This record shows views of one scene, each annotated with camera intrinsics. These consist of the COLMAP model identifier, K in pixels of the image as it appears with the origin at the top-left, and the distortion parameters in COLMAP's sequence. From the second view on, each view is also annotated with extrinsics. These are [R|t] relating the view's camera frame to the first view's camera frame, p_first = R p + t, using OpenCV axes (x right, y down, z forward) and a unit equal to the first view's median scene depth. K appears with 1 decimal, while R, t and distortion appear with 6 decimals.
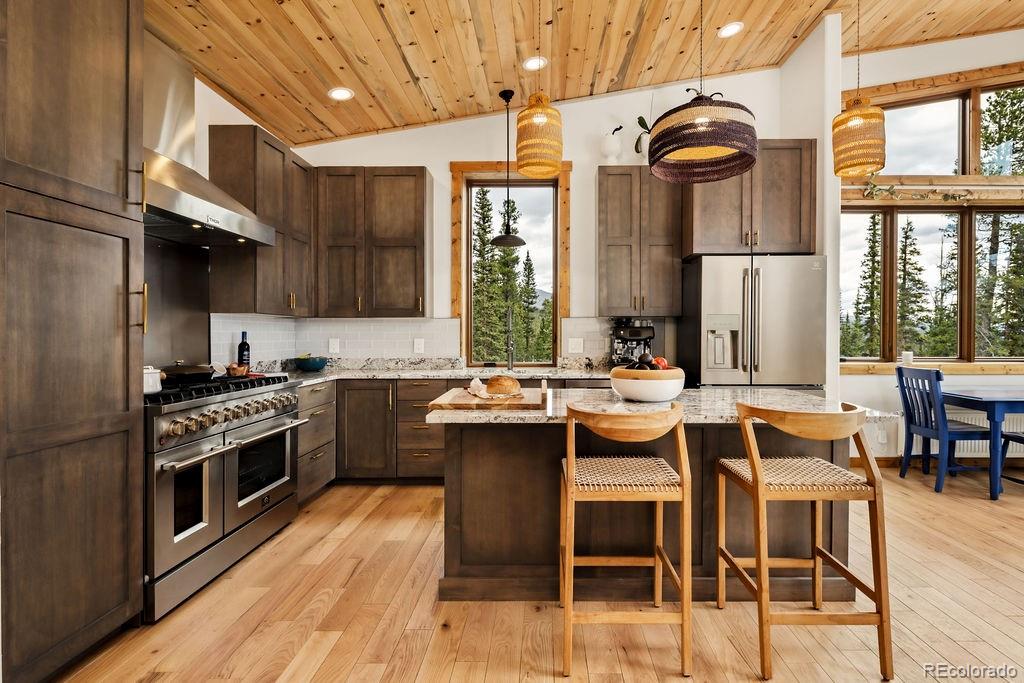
lens RADIAL K [[512.4, 0, 544.4], [0, 512.4, 338.2], [0, 0, 1]] dist [0.002773, -0.000365]
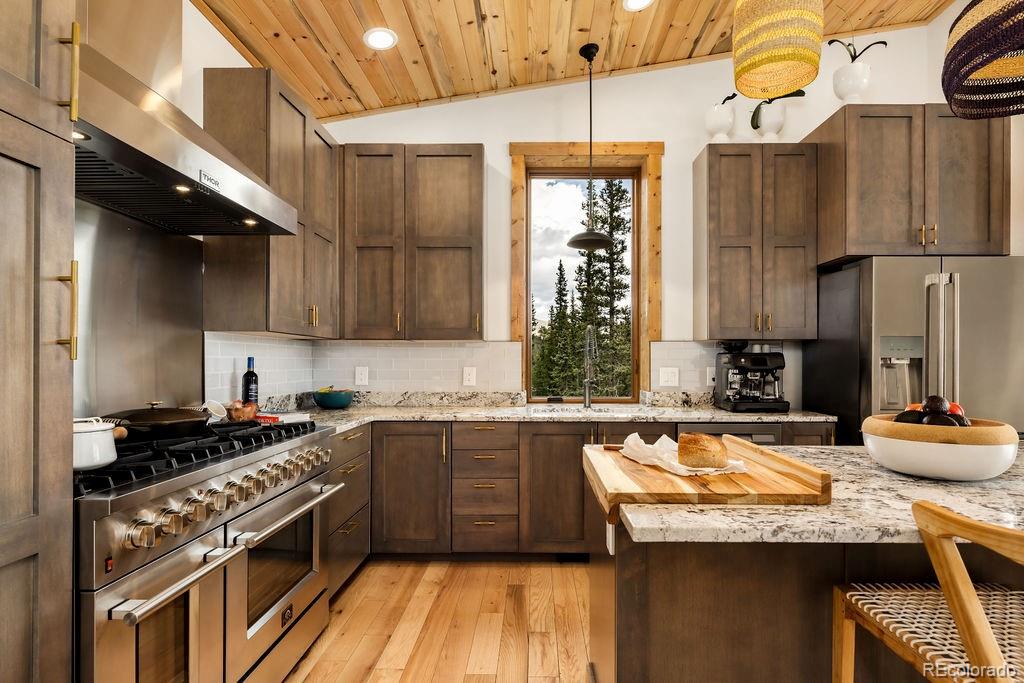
lens RADIAL K [[507.6, 0, 533.2], [0, 507.6, 365.0], [0, 0, 1]] dist [0.000837, -0.000882]
pose [[0.999984, 0.003628, -0.004293, -0.164532], [-0.003632, 0.999993, -0.000889, -0.002477], [0.004290, 0.000905, 0.999990, 0.255241]]
